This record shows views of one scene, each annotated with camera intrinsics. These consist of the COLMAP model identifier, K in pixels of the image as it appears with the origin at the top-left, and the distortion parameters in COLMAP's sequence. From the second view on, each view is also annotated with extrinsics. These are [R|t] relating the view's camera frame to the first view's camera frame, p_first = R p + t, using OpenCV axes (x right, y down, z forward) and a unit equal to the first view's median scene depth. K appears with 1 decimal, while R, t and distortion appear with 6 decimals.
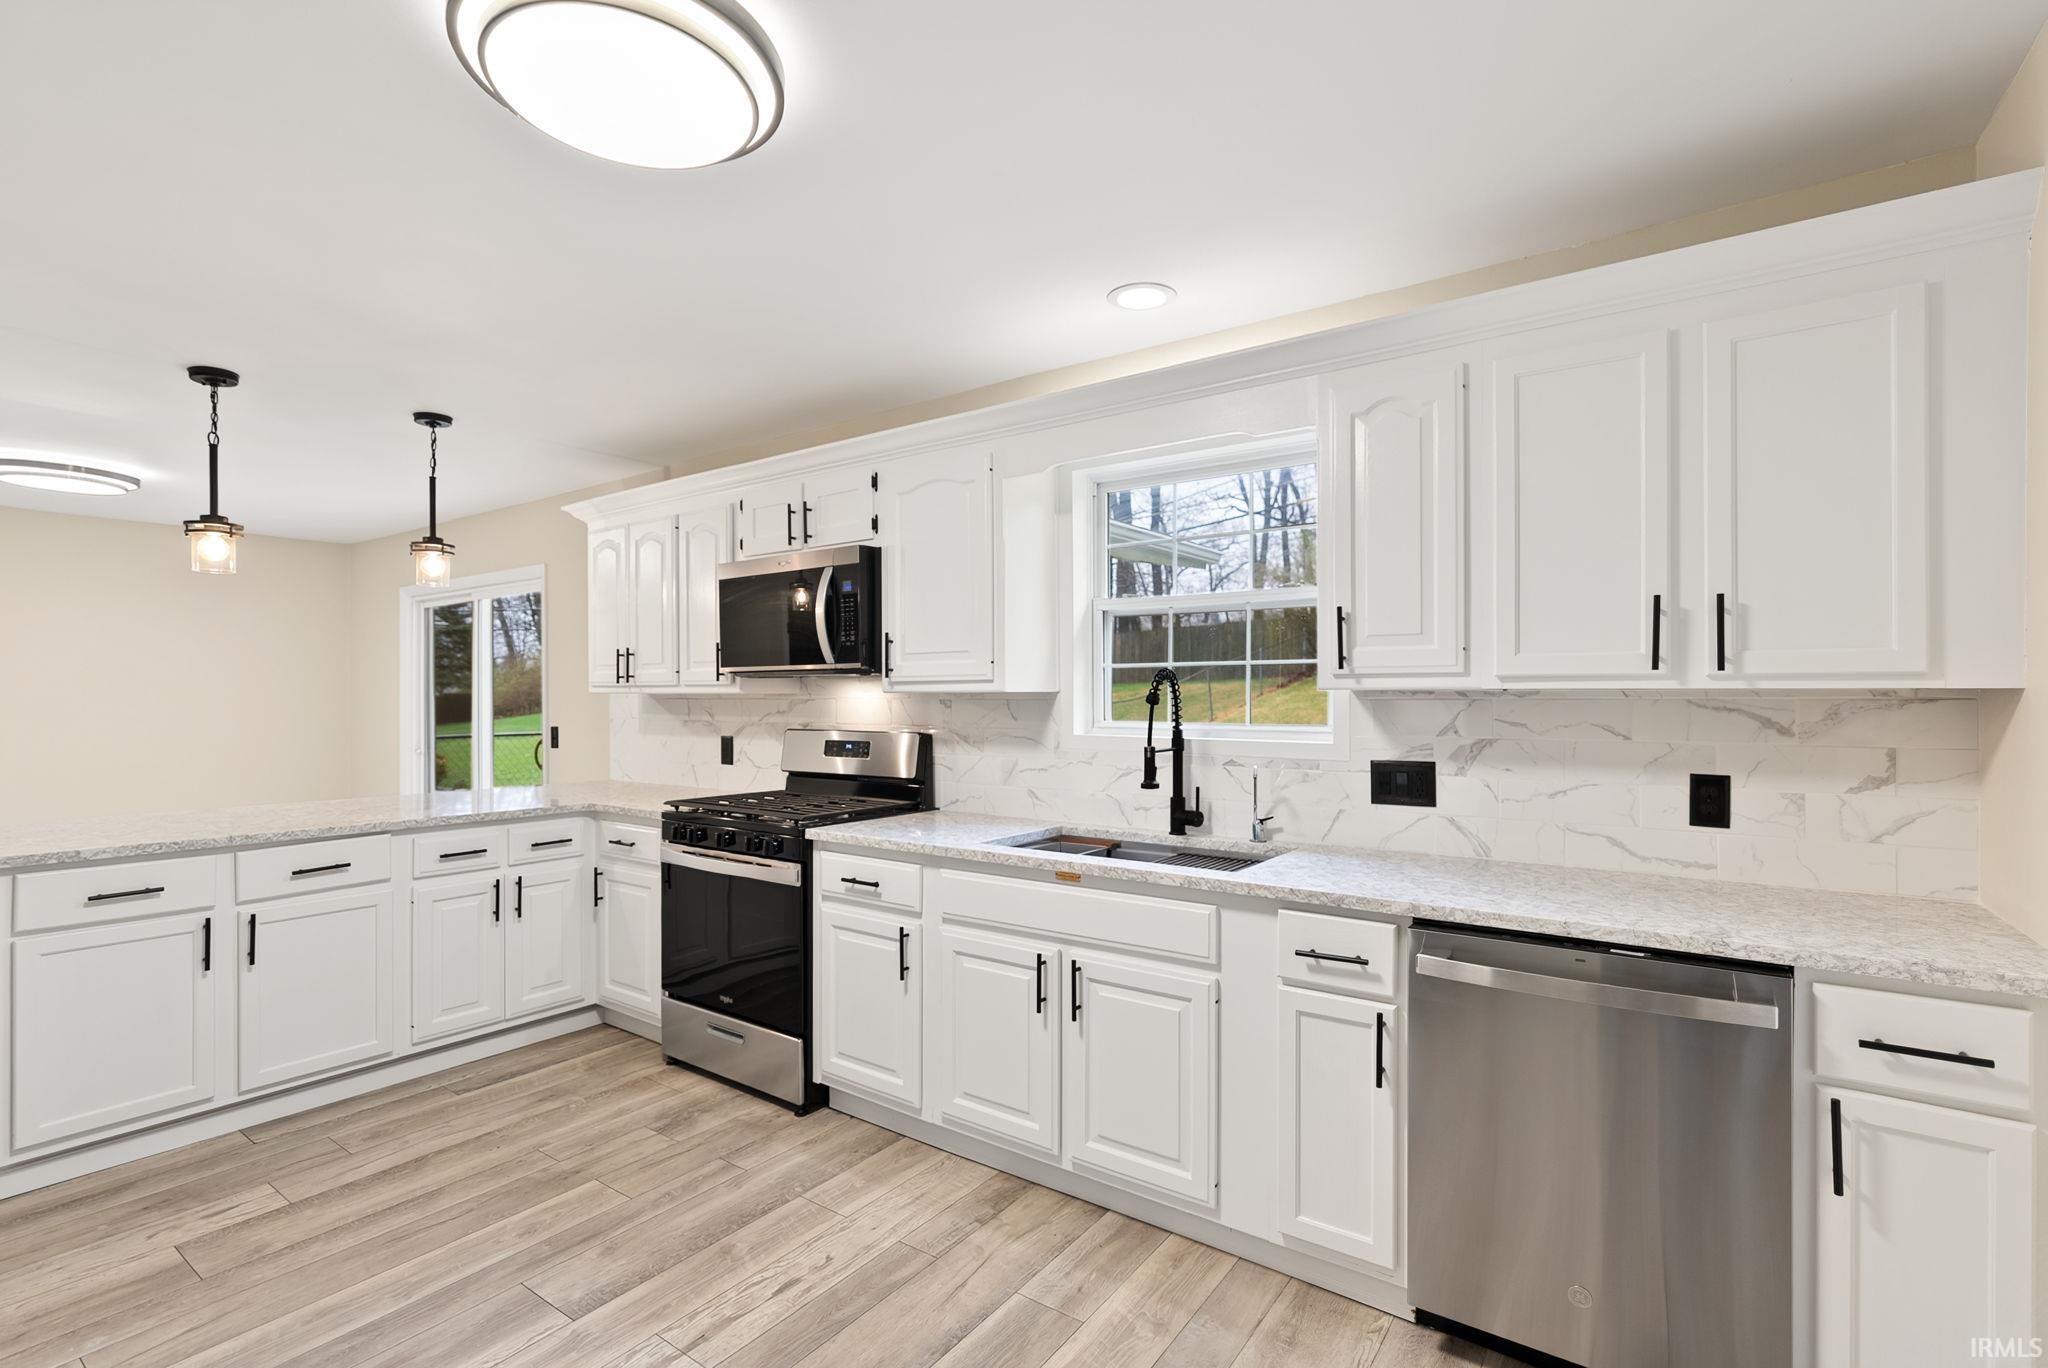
lens RADIAL K [[944.8, 0, 1034.4], [0, 944.8, 685.4], [0, 0, 1]] dist [-0.011320, 0.003565]
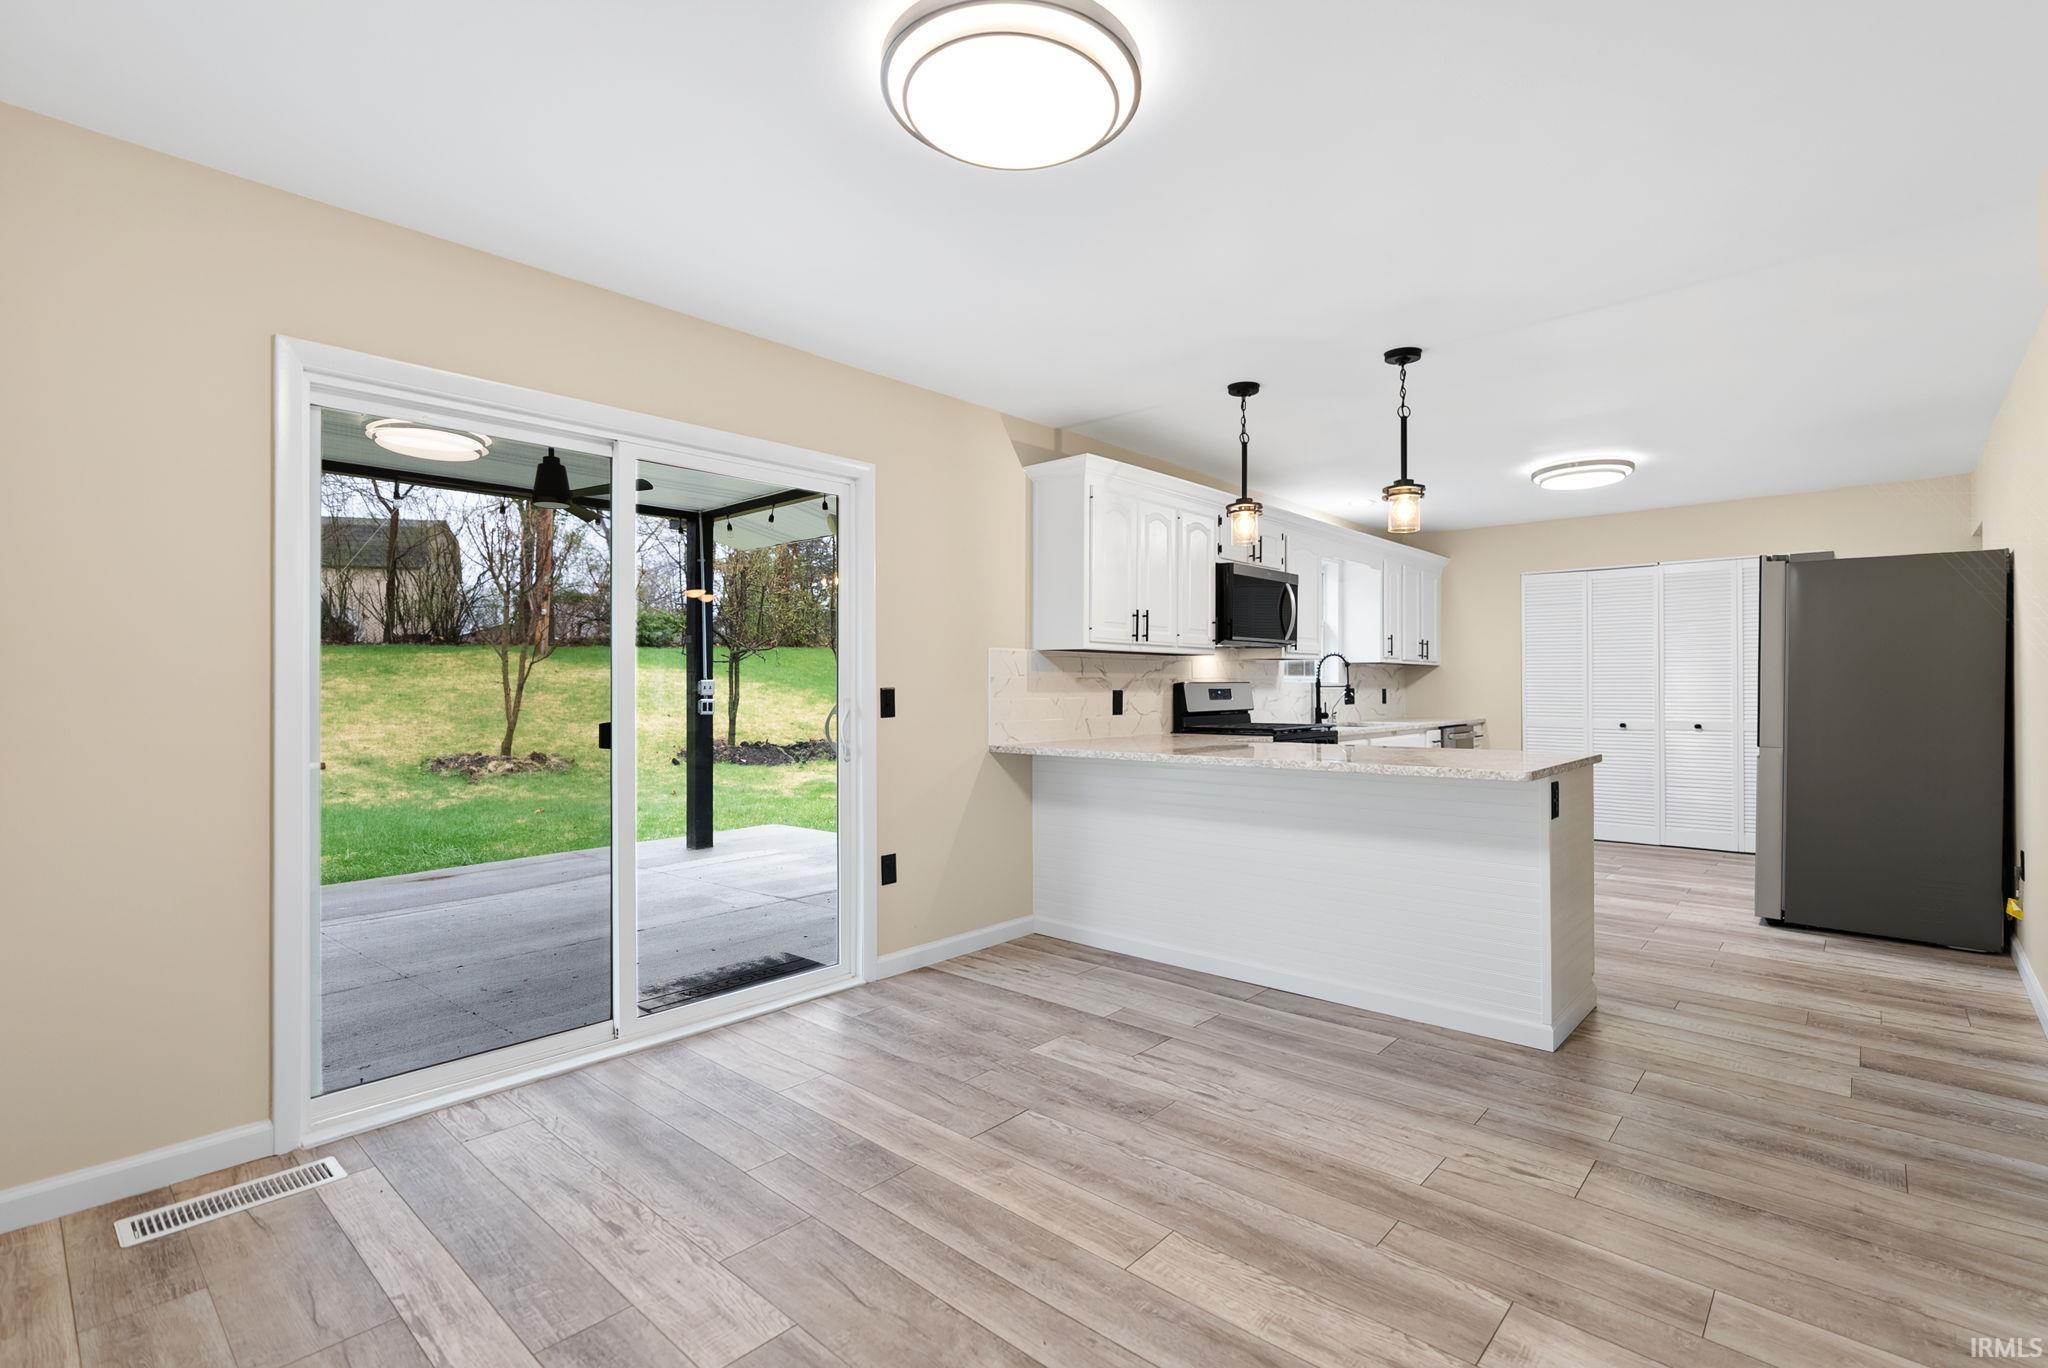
lens RADIAL K [[944.8, 0, 1039.8], [0, 944.8, 672.1], [0, 0, 1]] dist [-0.011320, 0.003565]
pose [[0.106668, 0.016520, 0.994157, -2.246734], [-0.008728, 0.999839, -0.015678, 0.074893], [-0.994256, -0.007005, 0.106795, 1.445867]]
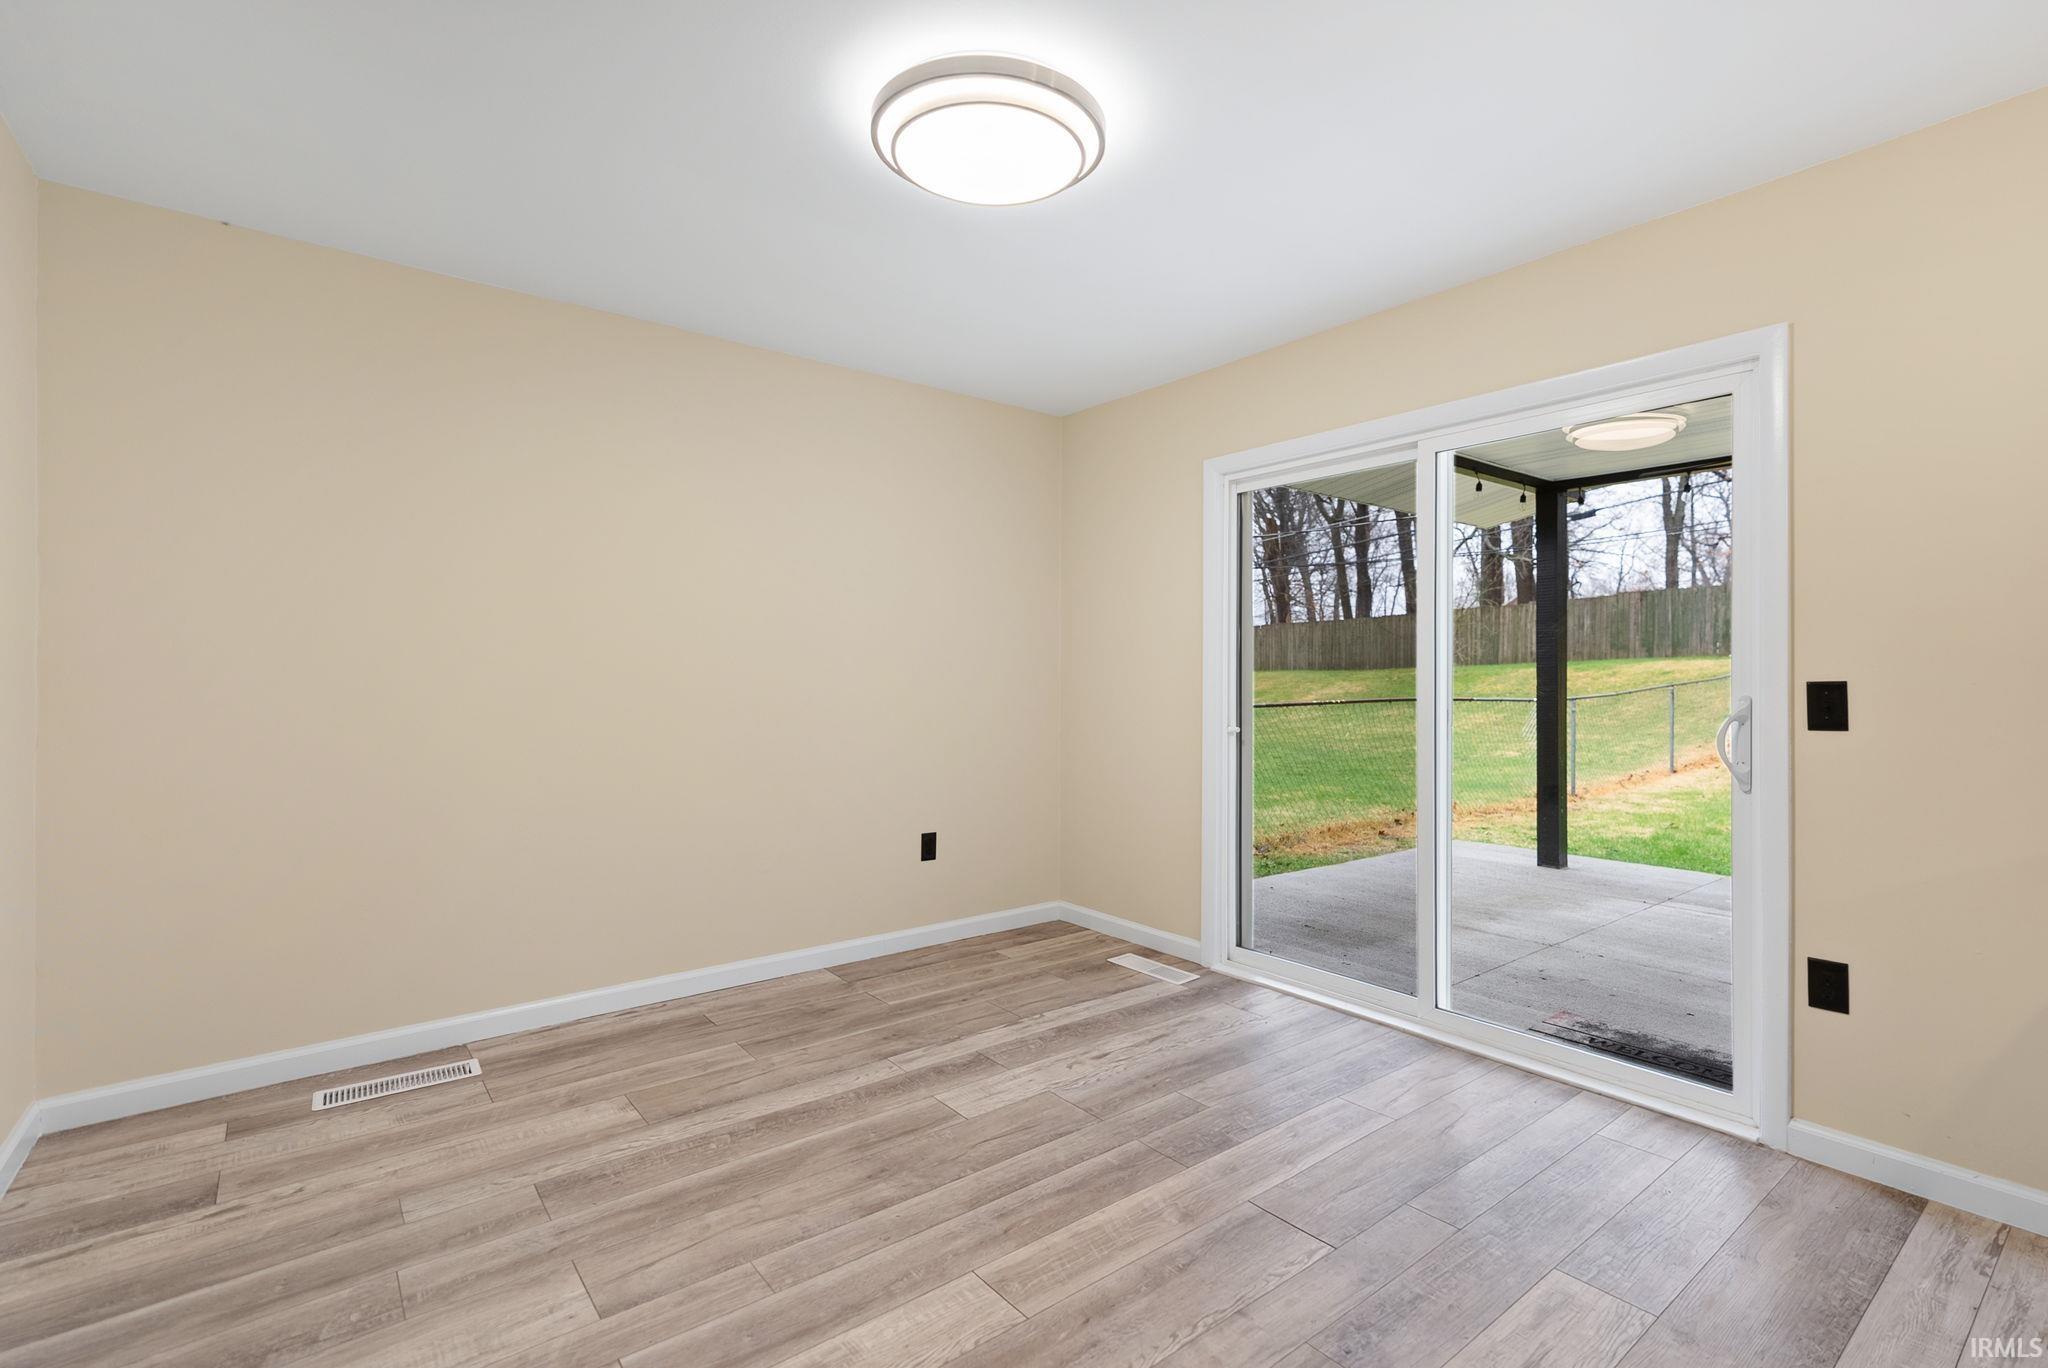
lens RADIAL K [[944.8, 0, 1038.3], [0, 944.8, 689.6], [0, 0, 1]] dist [-0.011320, 0.003565]
pose [[0.962172, 0.013200, -0.272124, -1.352090], [-0.006007, 0.999611, 0.027250, 0.062939], [0.272377, -0.024584, 0.961876, 0.844005]]
